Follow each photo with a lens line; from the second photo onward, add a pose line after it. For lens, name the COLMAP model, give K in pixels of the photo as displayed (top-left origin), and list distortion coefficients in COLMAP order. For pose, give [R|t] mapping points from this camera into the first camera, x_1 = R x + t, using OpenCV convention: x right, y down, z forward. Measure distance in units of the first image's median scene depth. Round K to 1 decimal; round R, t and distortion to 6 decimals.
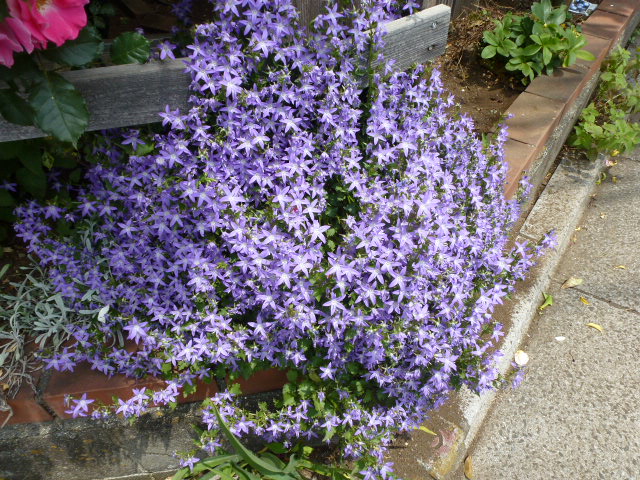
lens RADIAL K [[468.2, 0, 320.0], [0, 468.2, 240.0], [0, 0, 1]] dist [-0.070416, 0.004186]
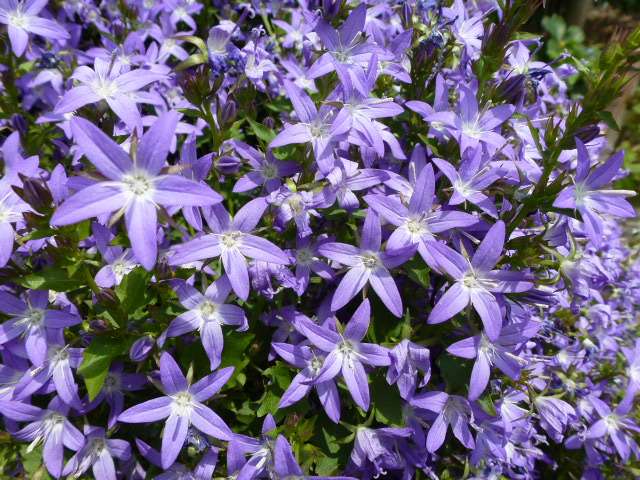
lens RADIAL K [[468.2, 0, 320.0], [0, 468.2, 240.0], [0, 0, 1]] dist [-0.070416, 0.004186]
pose [[0.999457, -0.018948, 0.026948, 0.091738], [0.024406, 0.975337, -0.219368, 0.107797], [-0.022126, 0.219907, 0.975270, 0.776032]]
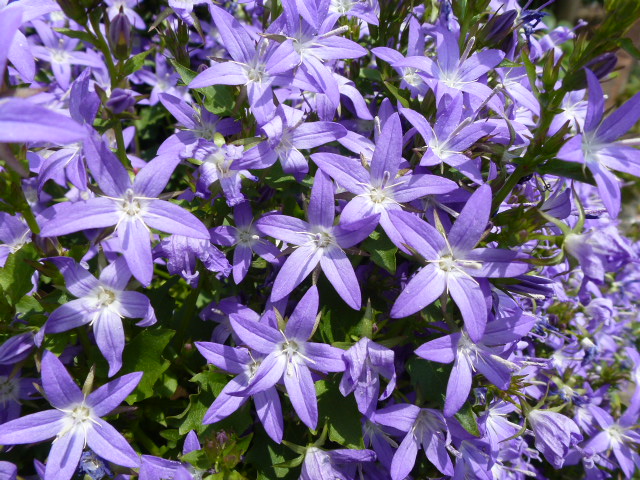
lens RADIAL K [[468.2, 0, 320.0], [0, 468.2, 240.0], [0, 0, 1]] dist [-0.070416, 0.004186]
pose [[0.998697, -0.013888, 0.049104, 0.113193], [0.024237, 0.975883, -0.216942, 0.107983], [-0.044907, 0.217850, 0.974949, 0.825807]]
